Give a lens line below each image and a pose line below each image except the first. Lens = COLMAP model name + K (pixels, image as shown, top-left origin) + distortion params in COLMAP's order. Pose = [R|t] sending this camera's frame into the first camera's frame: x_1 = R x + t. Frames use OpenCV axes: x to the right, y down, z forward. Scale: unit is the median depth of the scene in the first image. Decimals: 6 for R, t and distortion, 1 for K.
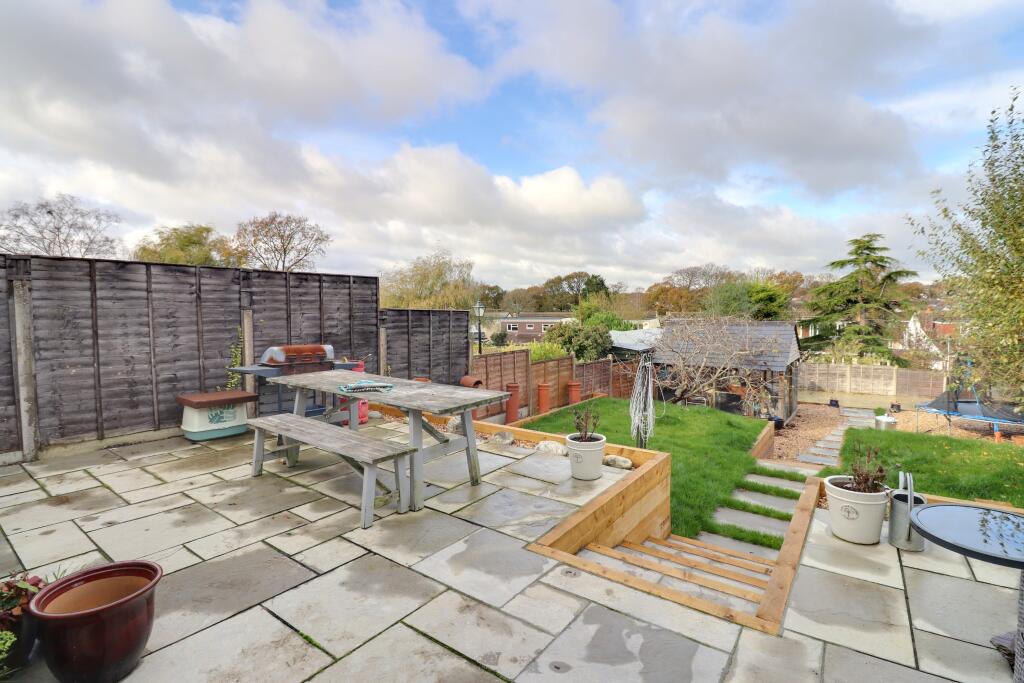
lens RADIAL K [[474.9, 0, 521.8], [0, 474.9, 338.6], [0, 0, 1]] dist [0.005246, -0.014905]
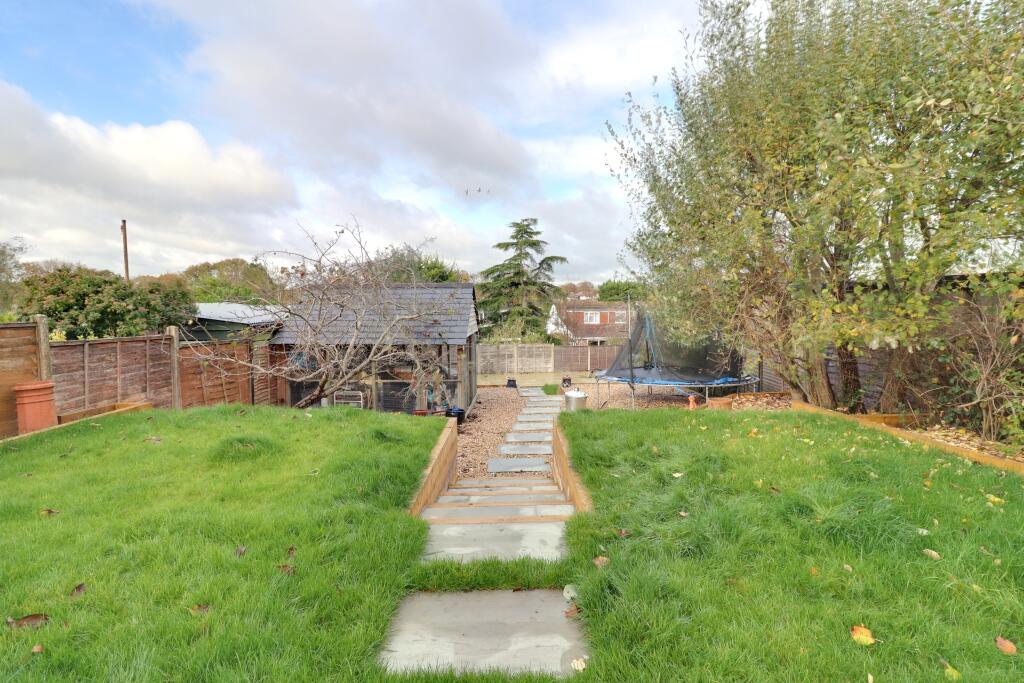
lens RADIAL K [[474.9, 0, 521.8], [0, 474.9, 338.6], [0, 0, 1]] dist [0.005246, -0.014905]
pose [[0.797785, -0.033383, 0.602017, 0.352884], [0.031826, 0.999406, 0.013244, 0.102889], [-0.602101, 0.008595, 0.798374, 0.694042]]
